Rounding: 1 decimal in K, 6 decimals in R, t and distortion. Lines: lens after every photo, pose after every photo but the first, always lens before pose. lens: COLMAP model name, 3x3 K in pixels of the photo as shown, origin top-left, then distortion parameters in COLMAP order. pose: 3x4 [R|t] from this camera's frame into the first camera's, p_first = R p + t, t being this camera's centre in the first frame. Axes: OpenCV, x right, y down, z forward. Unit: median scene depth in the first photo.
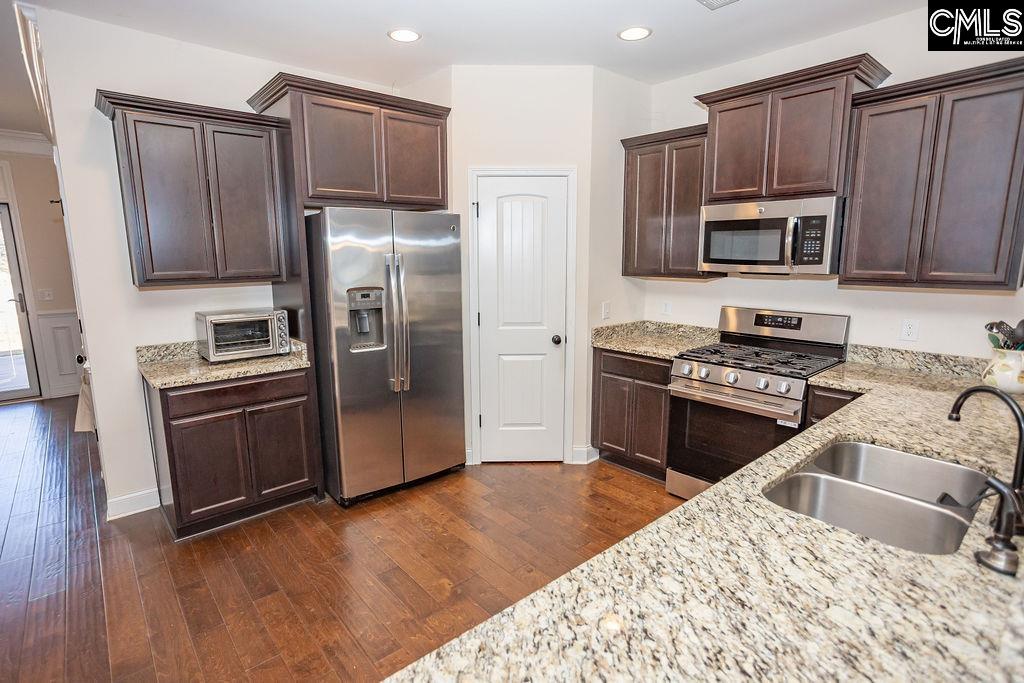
lens RADIAL K [[510.3, 0, 509.8], [0, 510.3, 338.1], [0, 0, 1]] dist [-0.024418, 0.020910]
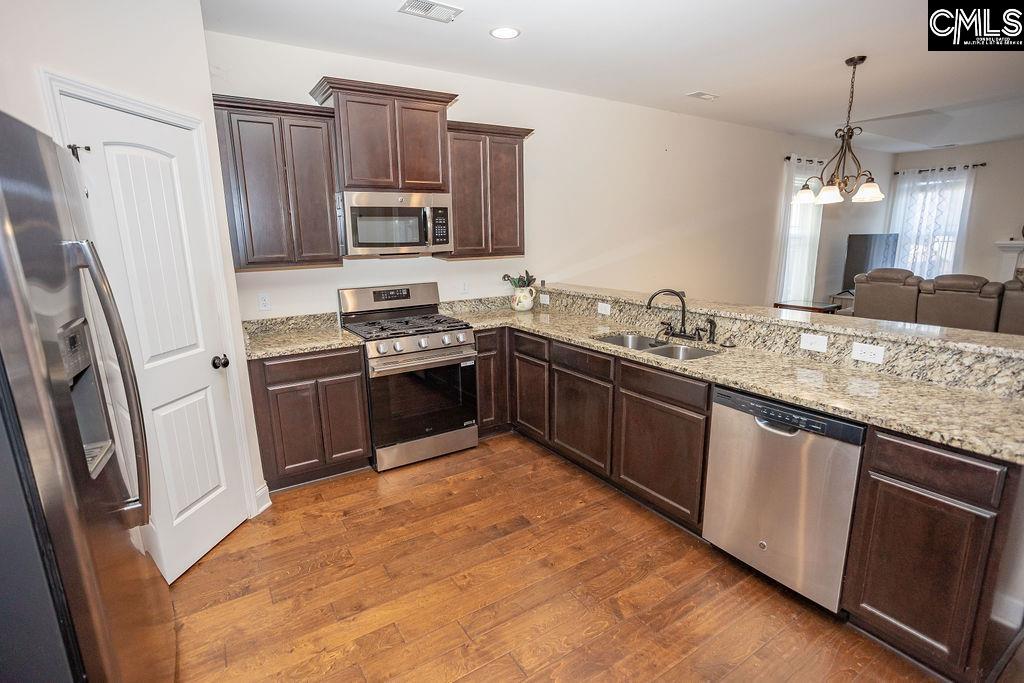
lens RADIAL K [[489.0, 0, 512.0], [0, 489.0, 341.5], [0, 0, 1]] dist [-0.041183, 0.024034]
pose [[0.157272, -0.209719, 0.965030, -0.574220], [0.182655, 0.966509, 0.180273, -0.084404], [-0.970517, 0.147916, 0.190311, 0.543610]]
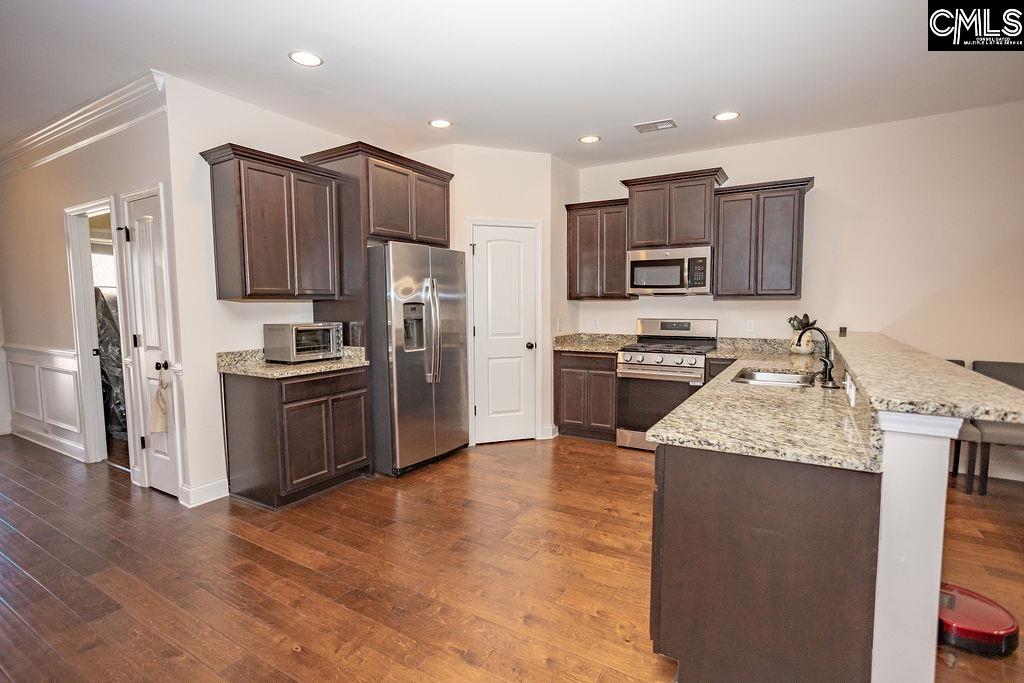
lens RADIAL K [[501.3, 0, 512.0], [0, 501.3, 341.5], [0, 0, 1]] dist [-0.013388, 0.000913]
pose [[0.950155, -0.024916, 0.310782, -0.427915], [0.052728, 0.995285, -0.081411, 0.115074], [-0.307288, 0.093740, 0.946988, -0.289129]]
